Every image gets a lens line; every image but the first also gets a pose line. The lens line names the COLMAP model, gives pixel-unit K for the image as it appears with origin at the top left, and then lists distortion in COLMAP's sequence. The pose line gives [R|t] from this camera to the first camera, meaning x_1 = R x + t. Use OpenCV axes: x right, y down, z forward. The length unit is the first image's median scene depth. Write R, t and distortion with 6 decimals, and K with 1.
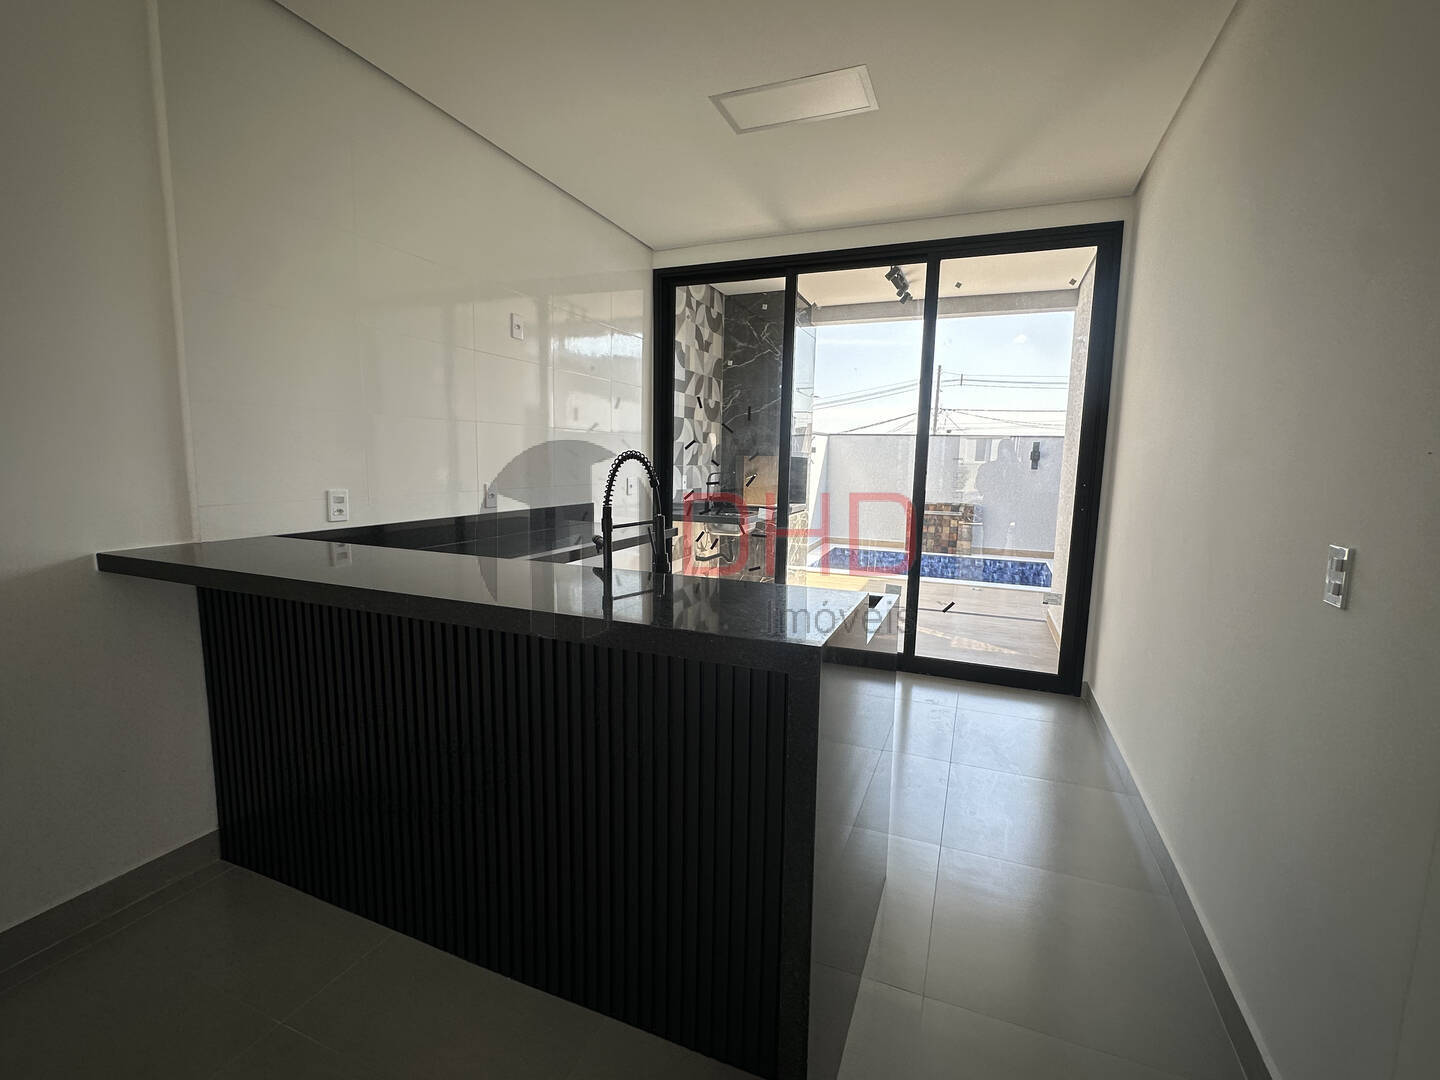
lens RADIAL K [[634.9, 0, 720.0], [0, 634.9, 540.0], [0, 0, 1]] dist [-0.000421, -0.000055]
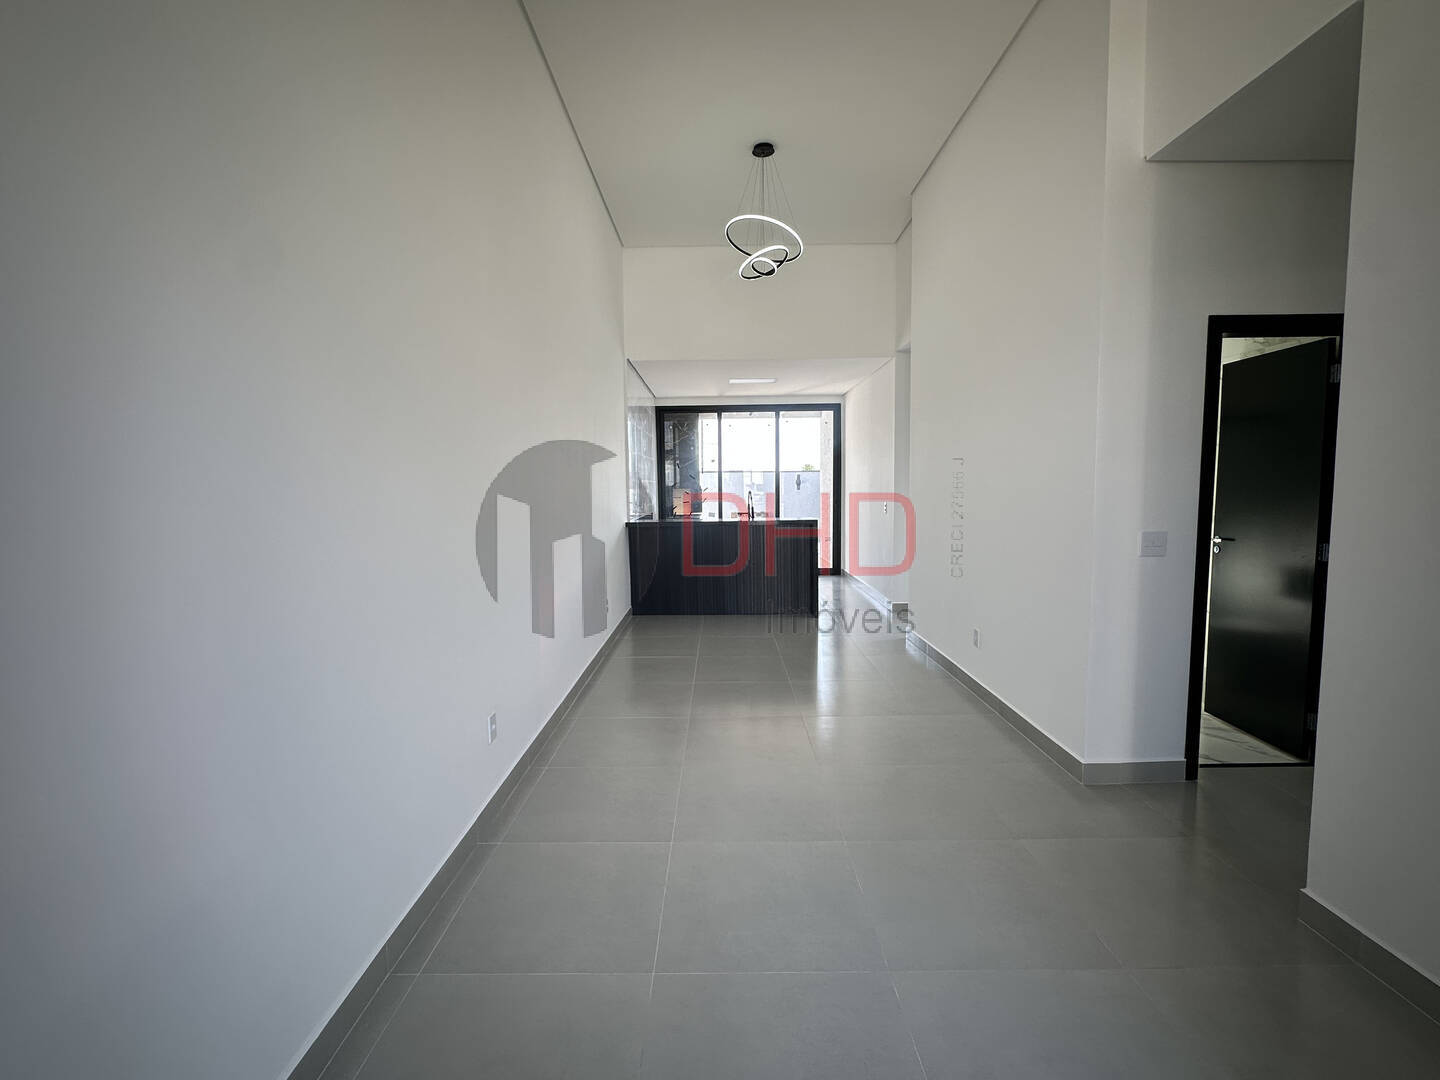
lens RADIAL K [[634.9, 0, 720.0], [0, 634.9, 540.0], [0, 0, 1]] dist [-0.000421, -0.000055]
pose [[0.925485, -0.063512, 0.373421, -0.870685], [0.077523, 0.996734, -0.022608, 0.115925], [-0.370765, 0.049873, 0.927387, -1.267988]]
